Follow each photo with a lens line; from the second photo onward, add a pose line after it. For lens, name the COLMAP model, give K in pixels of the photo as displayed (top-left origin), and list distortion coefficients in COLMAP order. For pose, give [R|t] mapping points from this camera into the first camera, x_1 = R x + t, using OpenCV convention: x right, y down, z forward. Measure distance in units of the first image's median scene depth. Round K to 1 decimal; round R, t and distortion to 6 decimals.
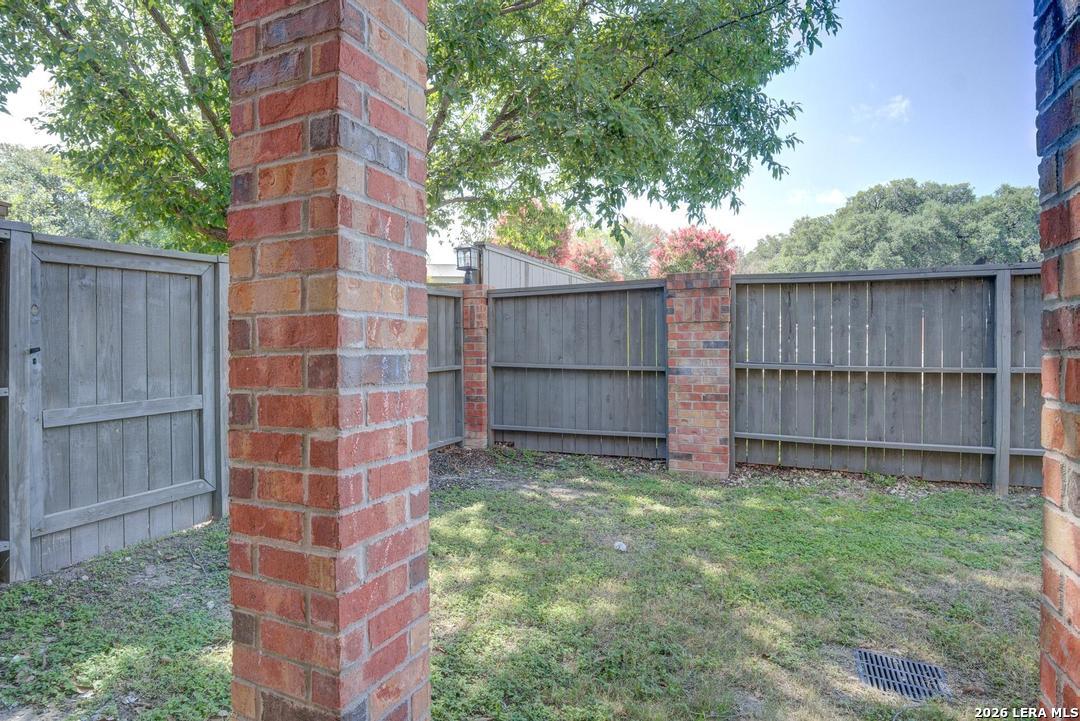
lens RADIAL K [[604.0, 0, 544.0], [0, 604.0, 359.1], [0, 0, 1]] dist [-0.052133, 0.012673]
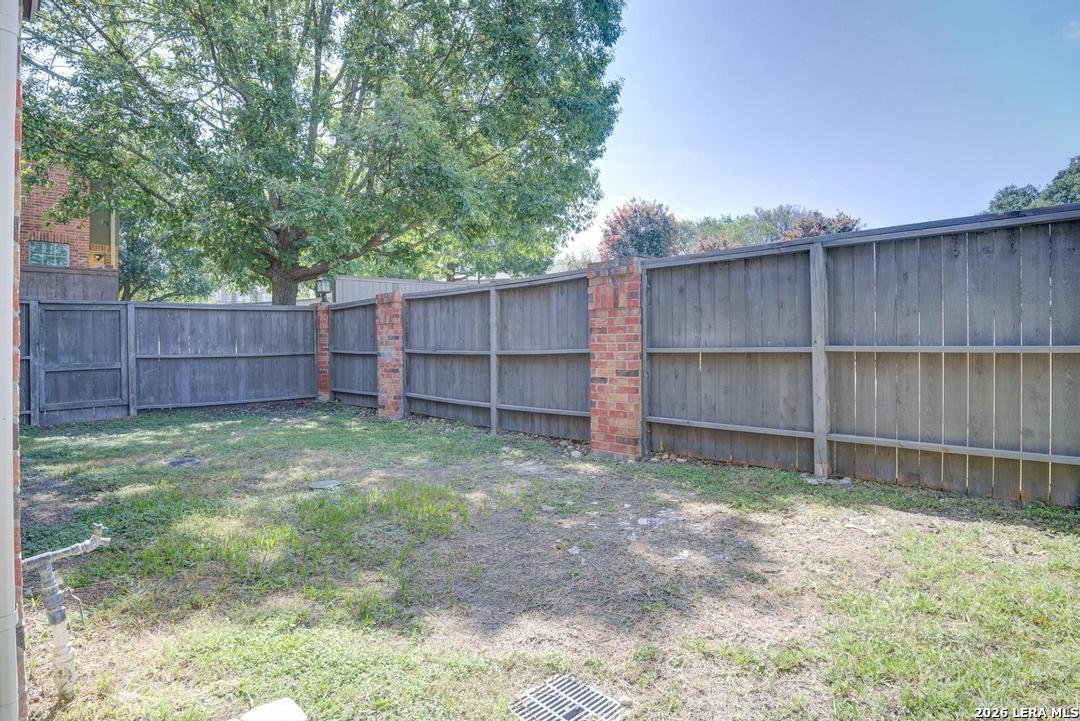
lens RADIAL K [[604.0, 0, 532.4], [0, 604.0, 358.5], [0, 0, 1]] dist [-0.052133, 0.012673]
pose [[0.918601, 0.005143, -0.395153, 1.259292], [-0.001739, 0.999958, 0.008971, 0.016363], [0.395182, -0.007554, 0.918572, -0.333488]]
